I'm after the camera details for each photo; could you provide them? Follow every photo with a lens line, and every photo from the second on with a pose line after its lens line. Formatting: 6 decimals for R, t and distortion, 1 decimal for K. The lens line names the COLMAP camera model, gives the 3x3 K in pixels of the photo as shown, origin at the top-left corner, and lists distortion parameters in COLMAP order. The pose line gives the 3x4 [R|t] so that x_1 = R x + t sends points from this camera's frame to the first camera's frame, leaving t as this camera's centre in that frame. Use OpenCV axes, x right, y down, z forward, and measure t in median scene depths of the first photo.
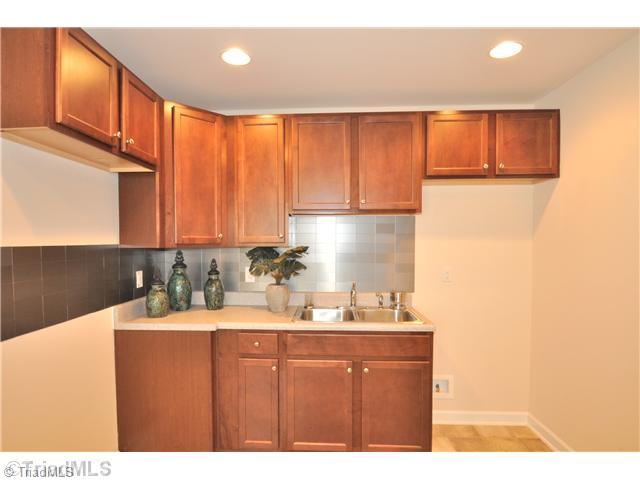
lens RADIAL K [[292.5, 0, 317.5], [0, 292.5, 244.7], [0, 0, 1]] dist [-0.019951, -0.000383]
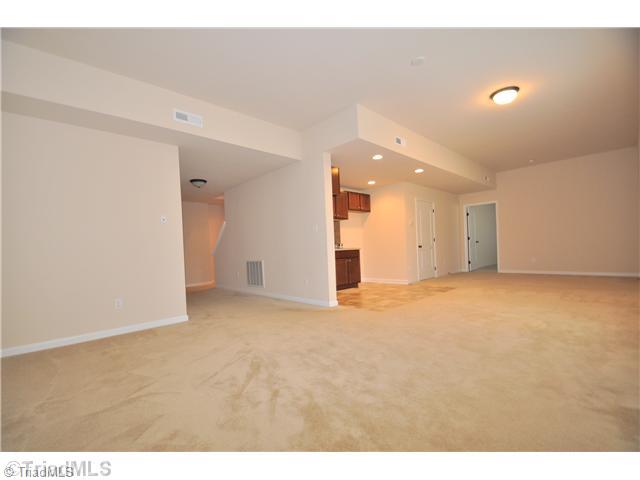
lens RADIAL K [[292.5, 0, 317.5], [0, 292.5, 244.7], [0, 0, 1]] dist [-0.019951, -0.000383]
pose [[0.651754, -0.022512, 0.758096, -2.608032], [0.050542, 0.998627, -0.013797, 0.221280], [-0.756745, 0.047308, 0.651997, -1.006390]]
